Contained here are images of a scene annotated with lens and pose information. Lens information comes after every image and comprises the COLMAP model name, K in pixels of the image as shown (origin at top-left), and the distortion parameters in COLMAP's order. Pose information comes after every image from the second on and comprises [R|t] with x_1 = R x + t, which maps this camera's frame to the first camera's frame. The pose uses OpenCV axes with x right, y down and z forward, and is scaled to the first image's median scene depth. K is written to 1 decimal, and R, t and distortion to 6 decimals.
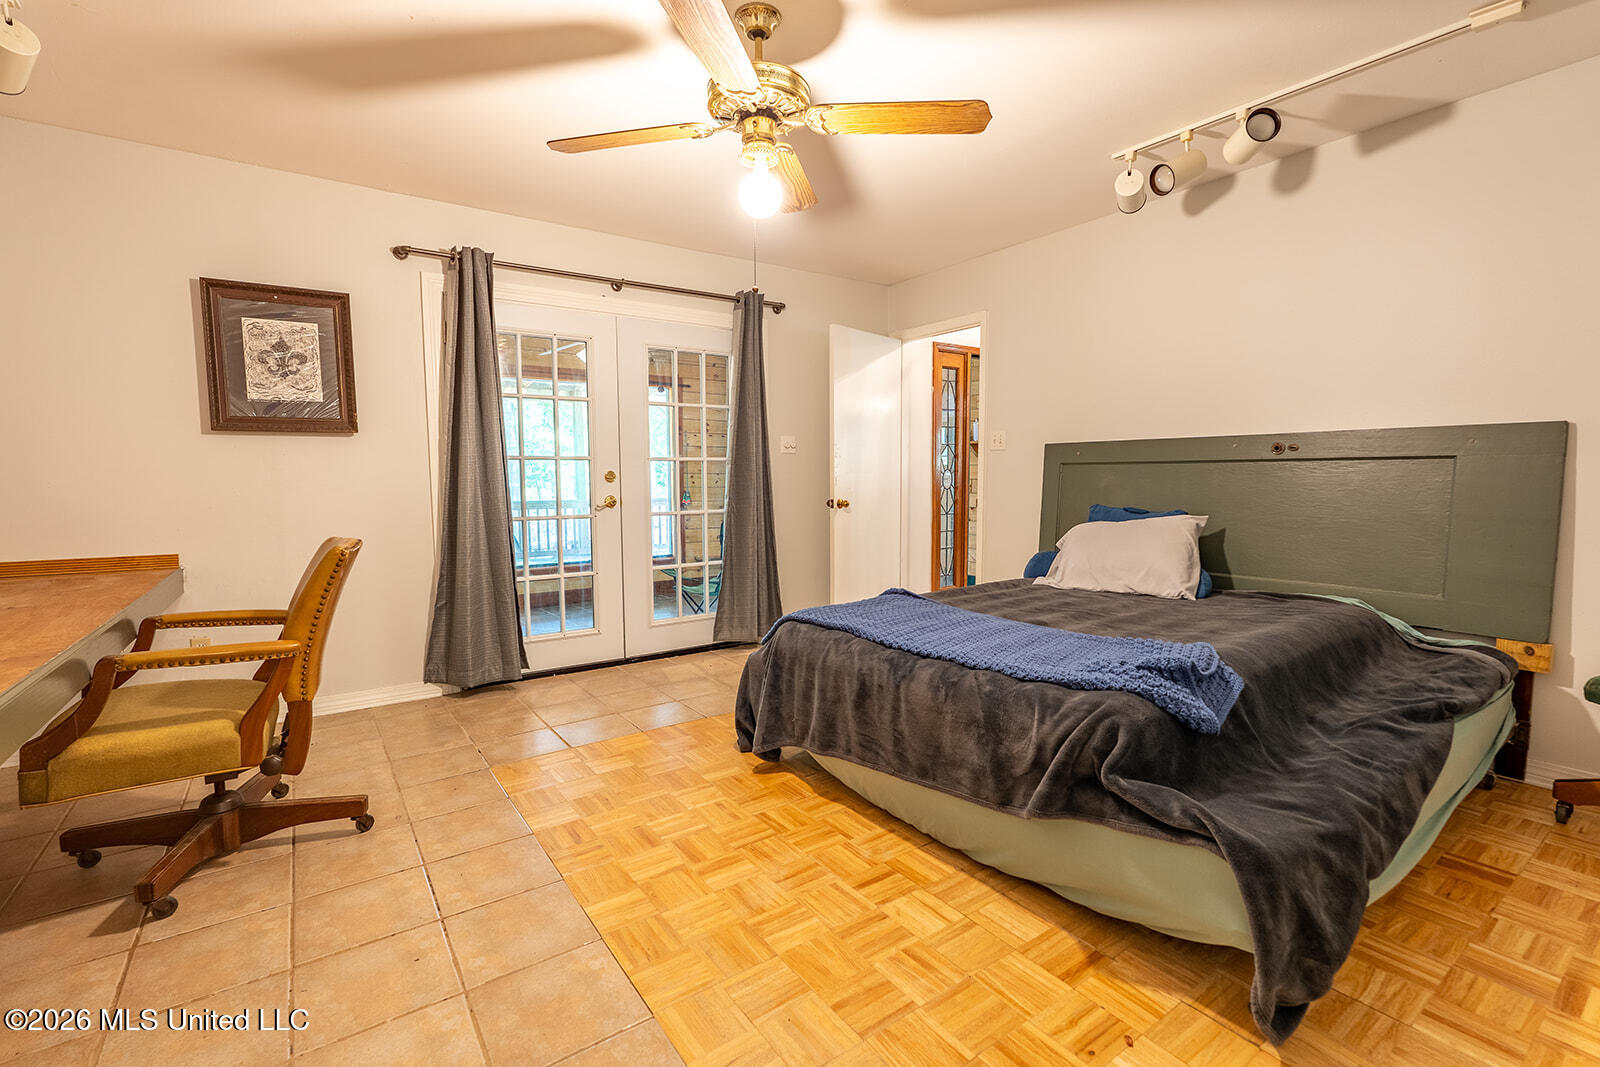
lens RADIAL K [[703.3, 0, 797.7], [0, 703.3, 539.3], [0, 0, 1]] dist [-0.002224, -0.000592]
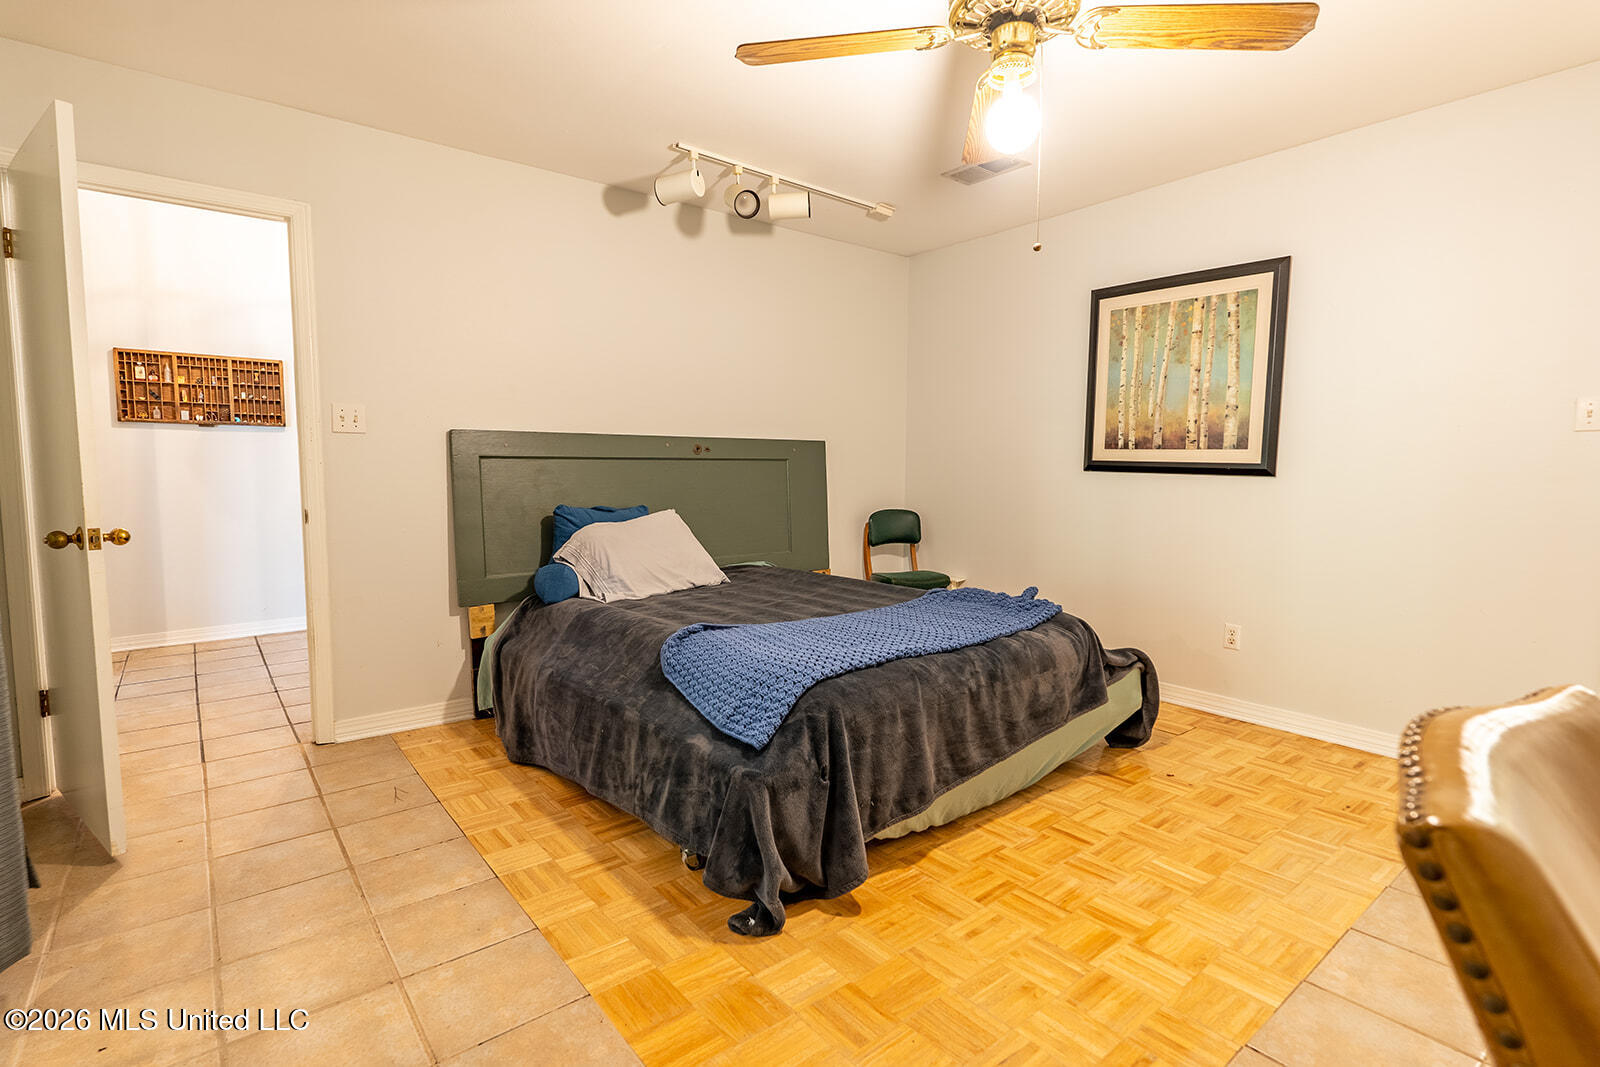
lens RADIAL K [[775.5, 0, 803.5], [0, 775.5, 529.9], [0, 0, 1]] dist [0.002988, 0.000415]
pose [[-0.061197, -0.079558, 0.994950, -0.916912], [0.085016, 0.992780, 0.084614, -0.124168], [-0.994498, 0.089765, -0.053991, 1.252184]]
